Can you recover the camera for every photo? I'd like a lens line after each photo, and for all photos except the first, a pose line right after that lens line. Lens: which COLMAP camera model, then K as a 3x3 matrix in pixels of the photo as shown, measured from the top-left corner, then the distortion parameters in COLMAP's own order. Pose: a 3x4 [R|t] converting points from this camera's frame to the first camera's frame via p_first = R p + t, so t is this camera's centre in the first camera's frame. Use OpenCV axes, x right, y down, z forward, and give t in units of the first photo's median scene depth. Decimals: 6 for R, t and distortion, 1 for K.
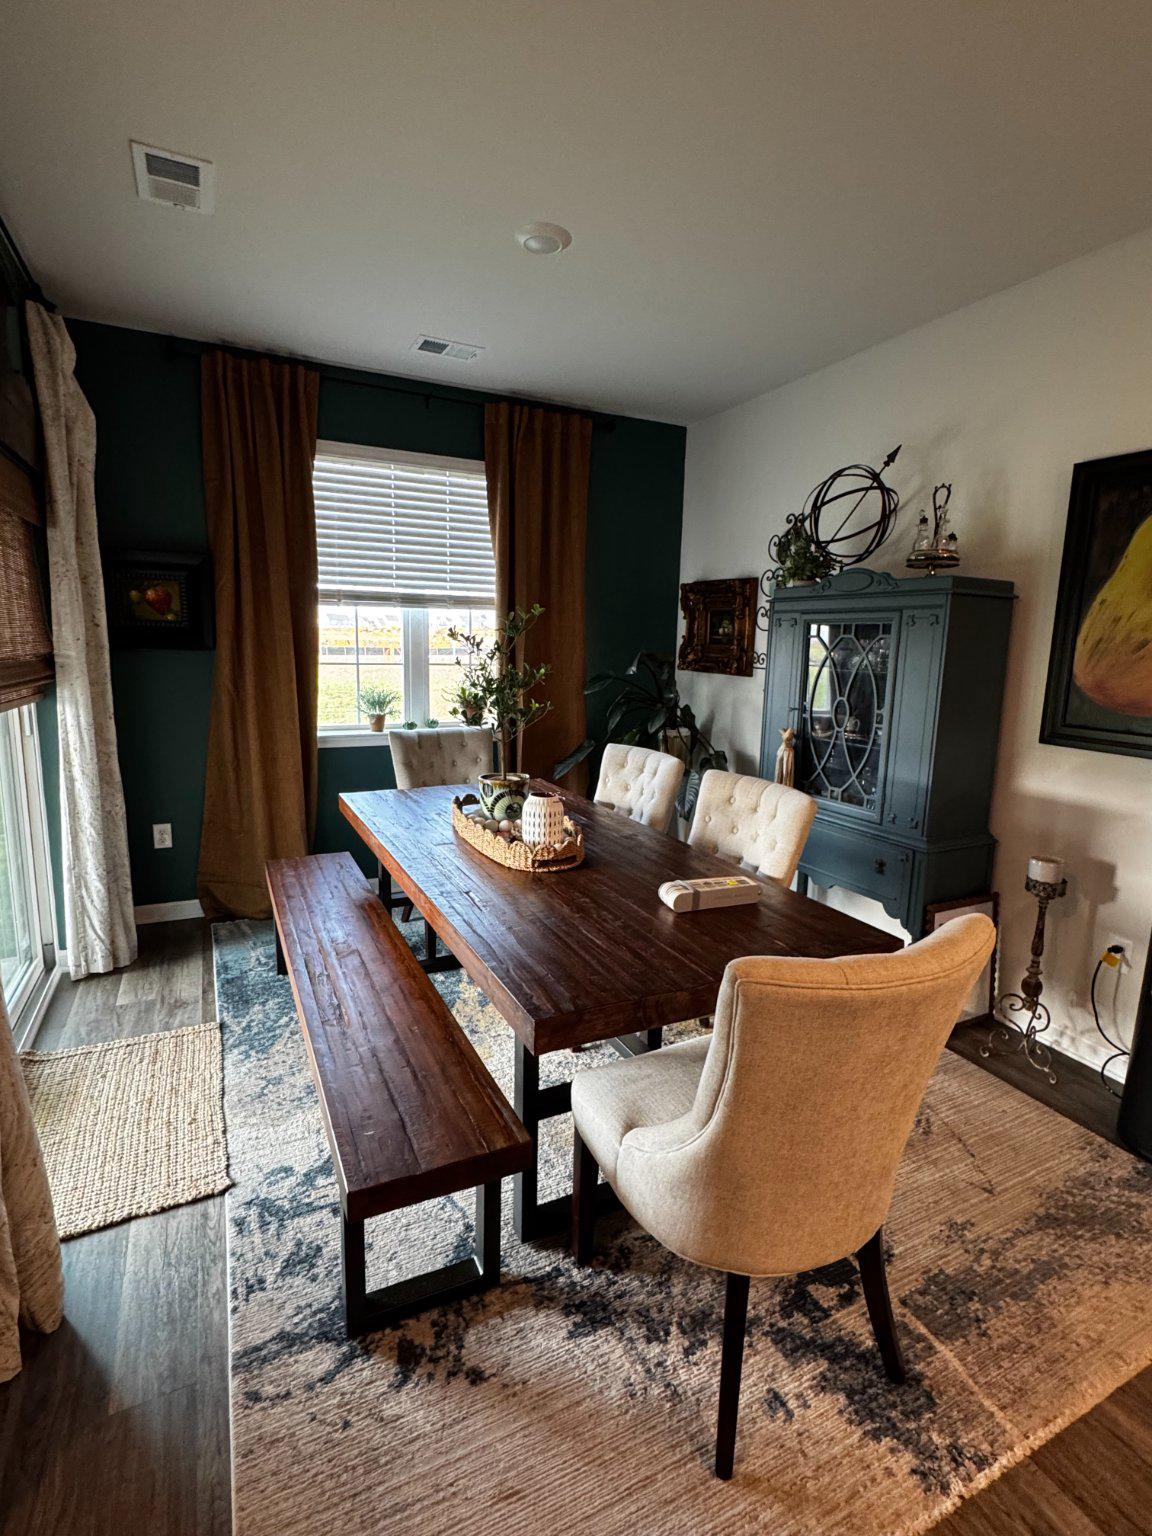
lens RADIAL K [[746.2, 0, 576.0], [0, 746.2, 768.0], [0, 0, 1]] dist [-0.003332, 0.001032]
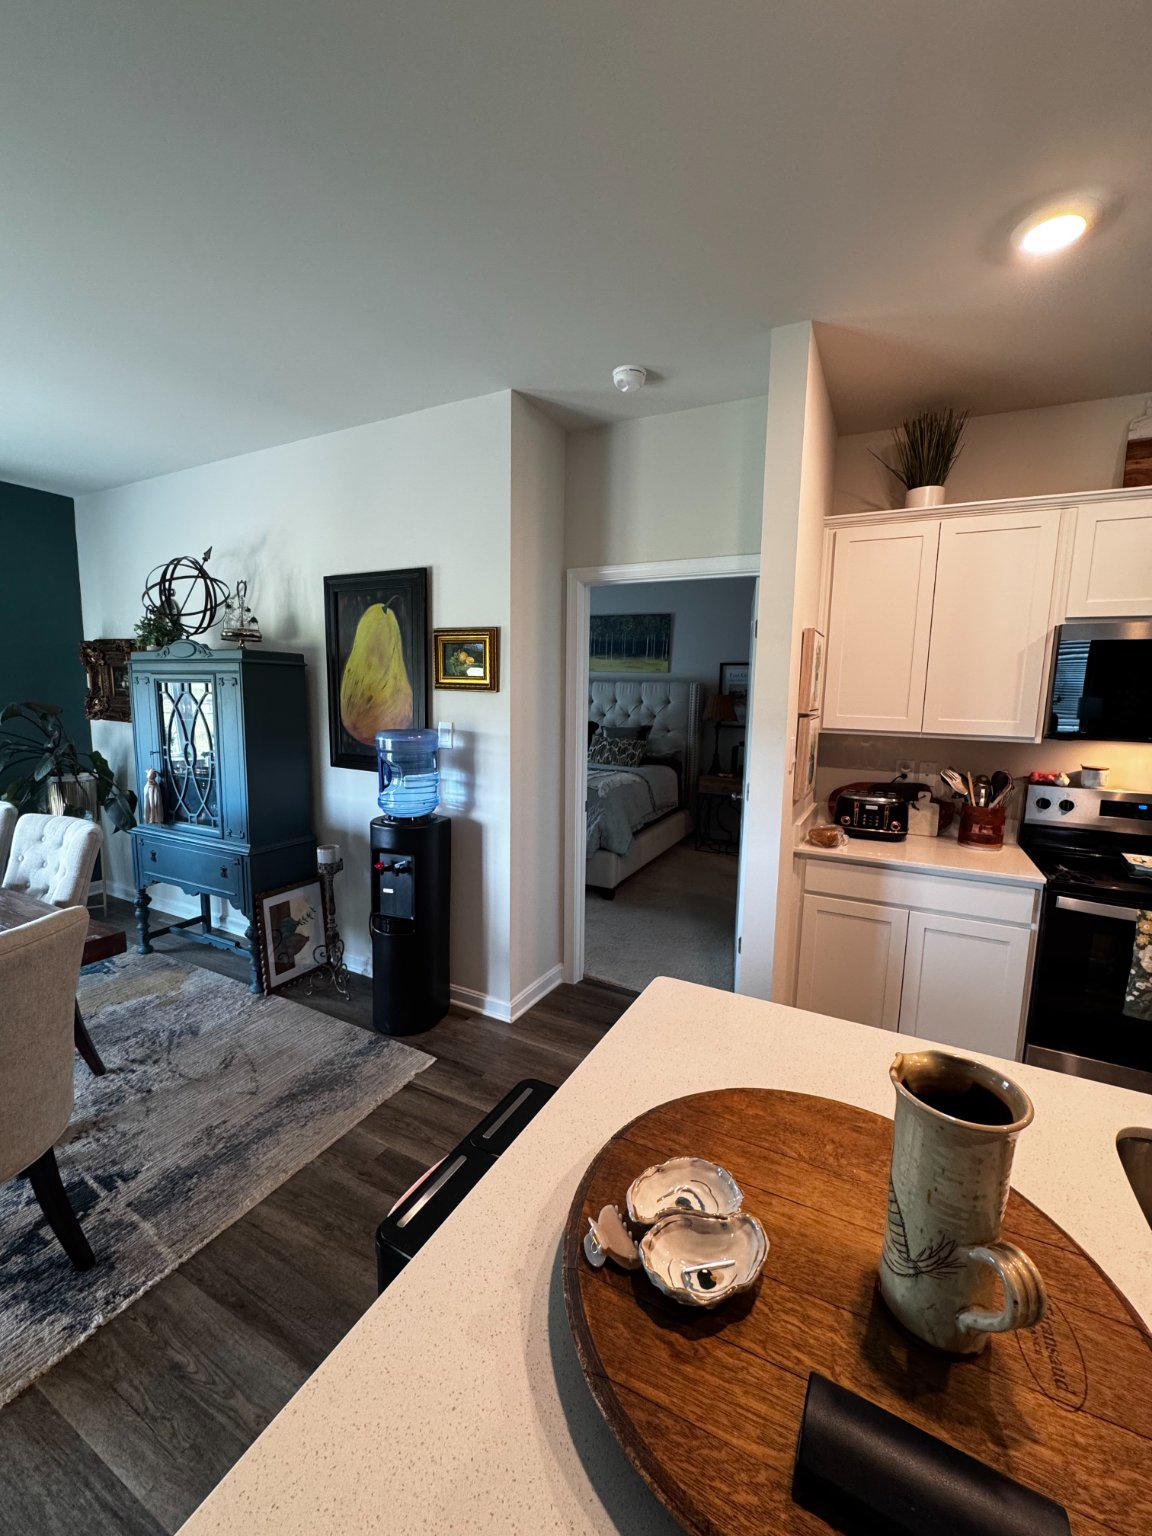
lens RADIAL K [[614.4, 0, 576.0], [0, 614.4, 768.0], [0, 0, 1]] dist [-0.004096, -0.000801]
pose [[0.800809, -0.081091, 0.593404, 0.283622], [0.099346, 0.995051, 0.001908, 0.013236], [-0.590622, 0.057424, 0.804902, -0.221603]]
